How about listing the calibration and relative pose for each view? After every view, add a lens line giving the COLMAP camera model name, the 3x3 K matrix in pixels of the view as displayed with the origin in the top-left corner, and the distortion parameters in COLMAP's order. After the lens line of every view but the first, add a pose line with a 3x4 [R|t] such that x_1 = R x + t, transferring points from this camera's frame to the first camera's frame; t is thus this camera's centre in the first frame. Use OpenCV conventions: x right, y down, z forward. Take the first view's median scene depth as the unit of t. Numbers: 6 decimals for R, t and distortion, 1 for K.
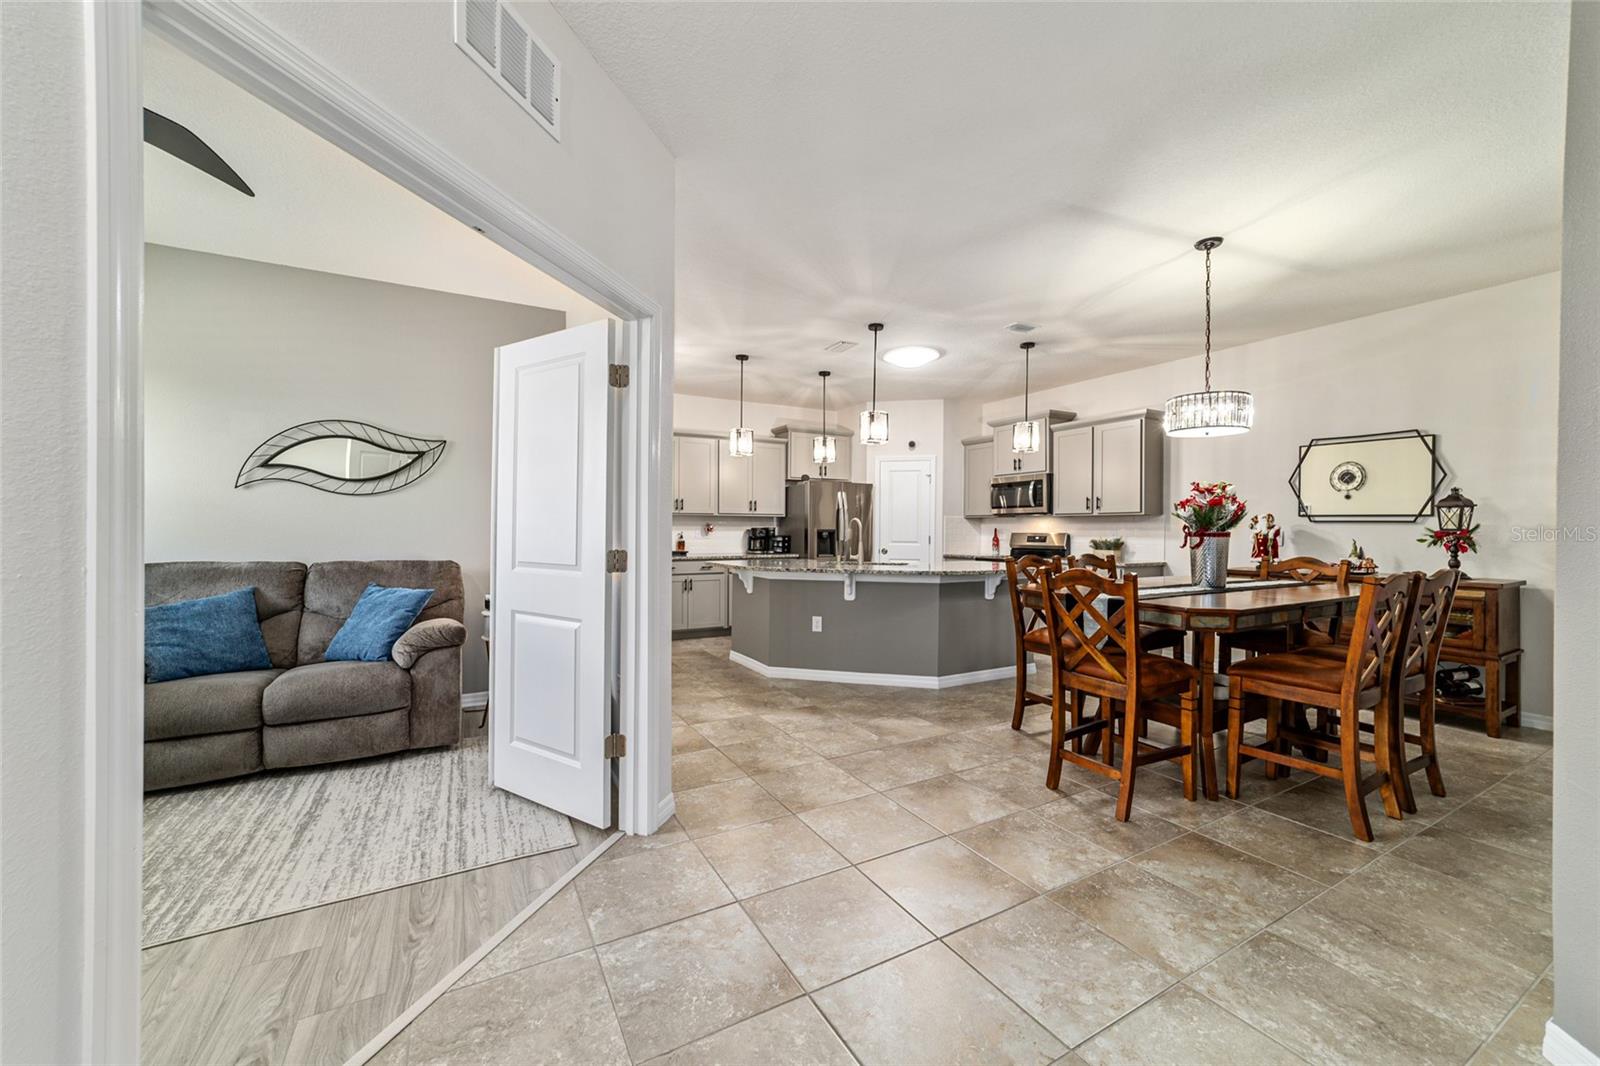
lens RADIAL K [[615.7, 0, 798.0], [0, 615.7, 537.3], [0, 0, 1]] dist [-0.012726, 0.005437]
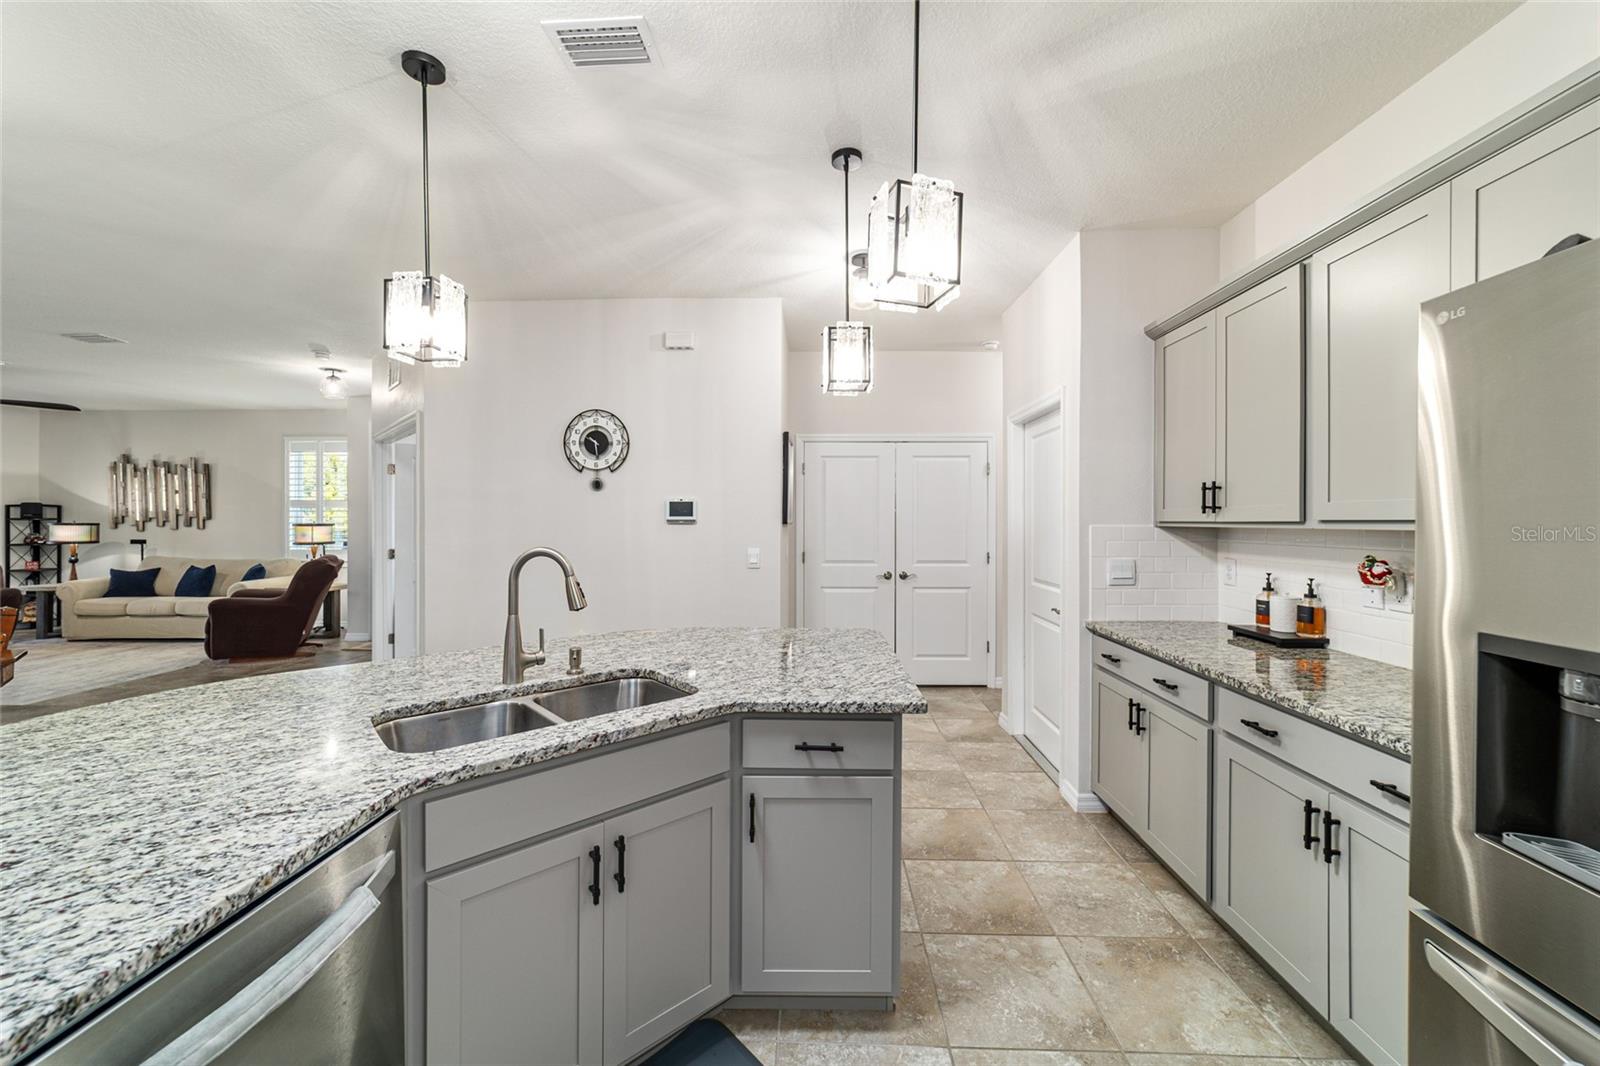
lens RADIAL K [[615.7, 0, 798.9], [0, 615.7, 520.7], [0, 0, 1]] dist [-0.012726, 0.005437]
pose [[-0.515996, -0.005926, -0.856570, 0.232413], [-0.016349, 0.999862, 0.002931, -0.036813], [0.856435, 0.015516, -0.516022, 0.972750]]
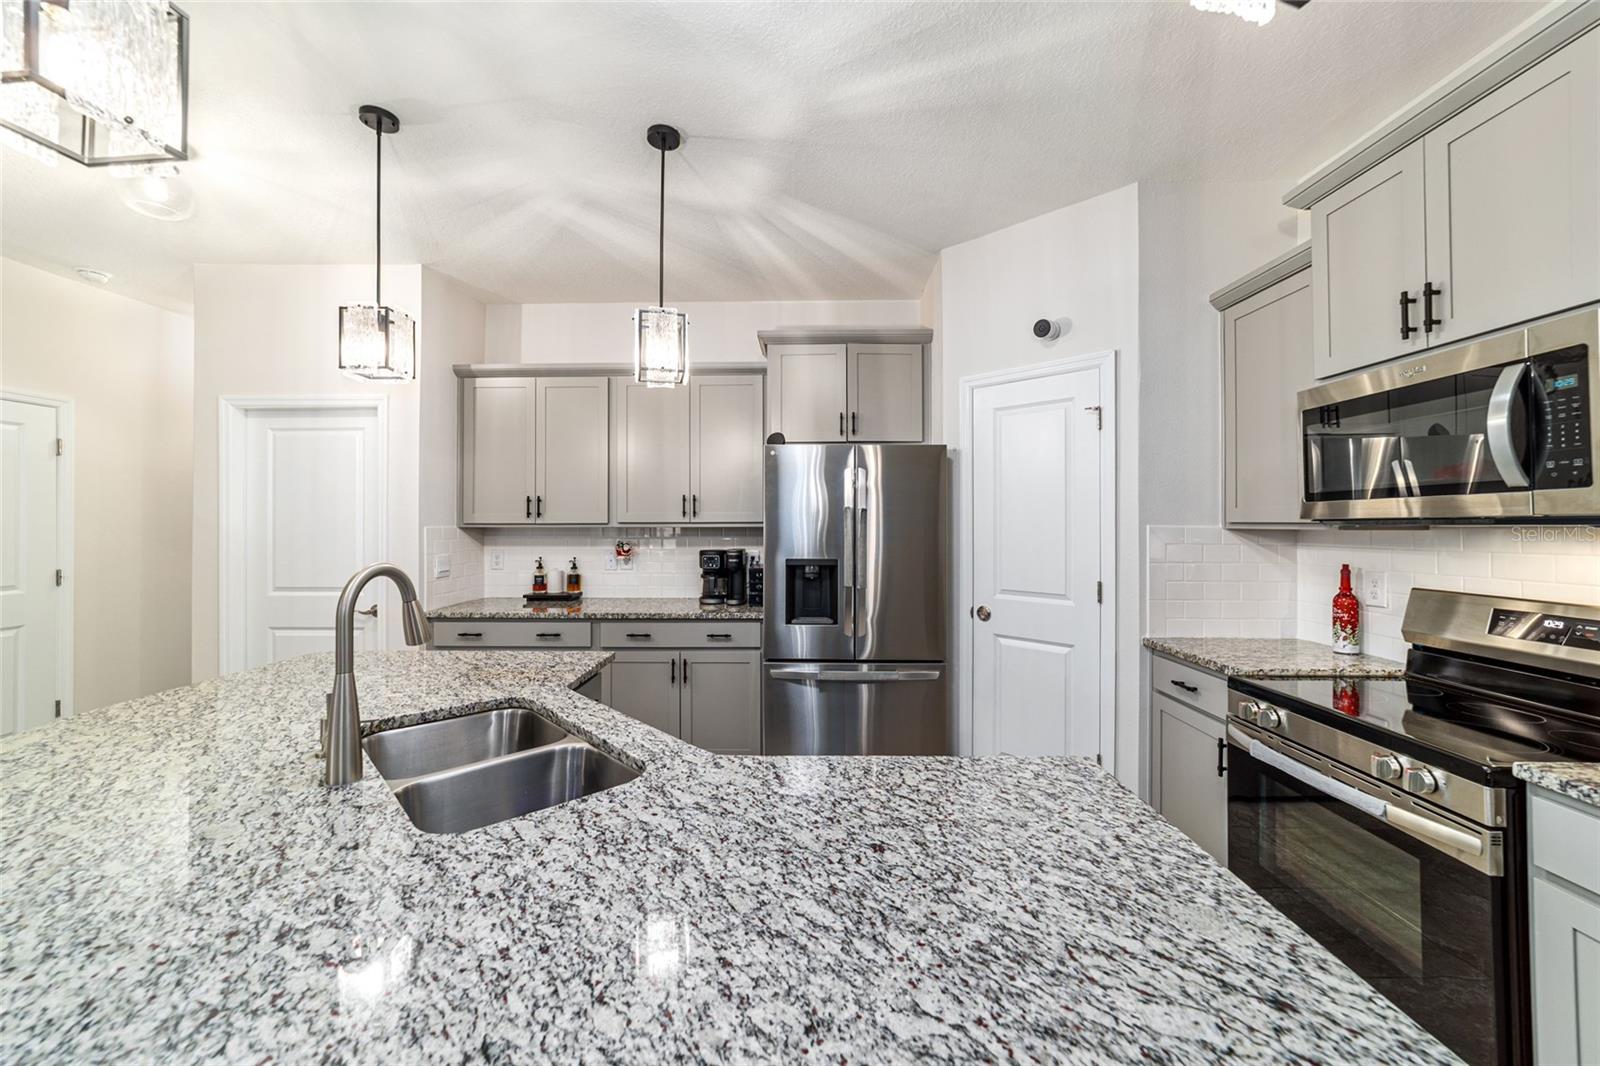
lens RADIAL K [[615.7, 0, 802.2], [0, 615.7, 516.9], [0, 0, 1]] dist [-0.012726, 0.005437]
pose [[0.866944, -0.010818, -0.498288, 0.259841], [-0.001643, 0.999697, -0.024564, -0.032424], [0.498403, 0.022115, 0.866664, 0.659461]]
